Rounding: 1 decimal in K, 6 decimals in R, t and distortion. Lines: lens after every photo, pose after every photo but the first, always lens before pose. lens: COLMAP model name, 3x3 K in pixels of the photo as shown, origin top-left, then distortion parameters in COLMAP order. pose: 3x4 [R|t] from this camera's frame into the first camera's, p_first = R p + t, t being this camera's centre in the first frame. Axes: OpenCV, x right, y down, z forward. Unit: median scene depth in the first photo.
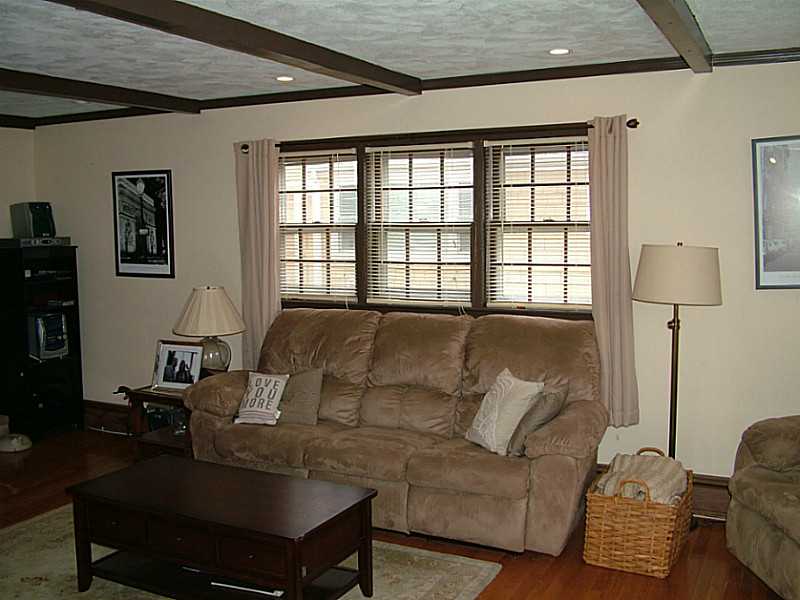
lens RADIAL K [[825.3, 0, 400.0], [0, 825.3, 300.0], [0, 0, 1]] dist [-0.129961, 0.119439]
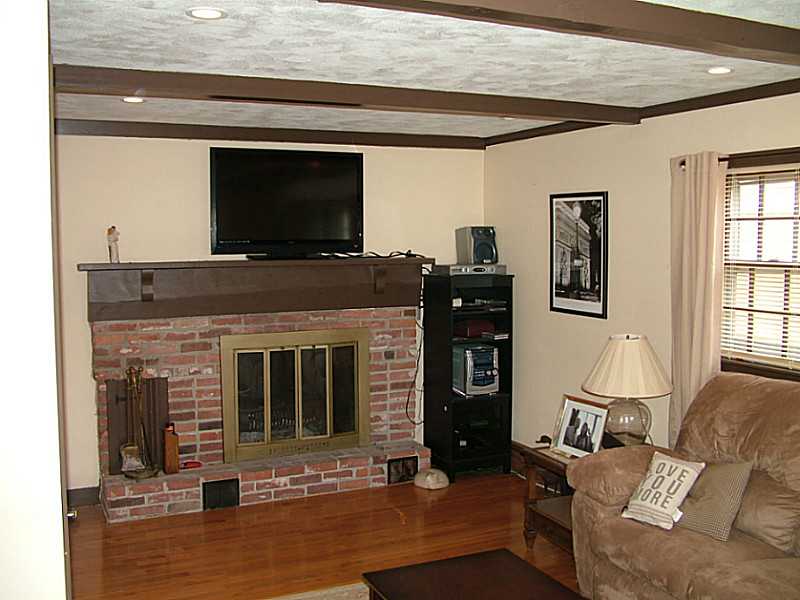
lens RADIAL K [[825.3, 0, 400.0], [0, 825.3, 300.0], [0, 0, 1]] dist [-0.129961, 0.119439]
pose [[0.789488, 0.054892, -0.611307, 0.079723], [-0.065428, 0.997844, 0.005103, -0.039398], [0.610269, 0.035968, 0.791377, 0.210194]]
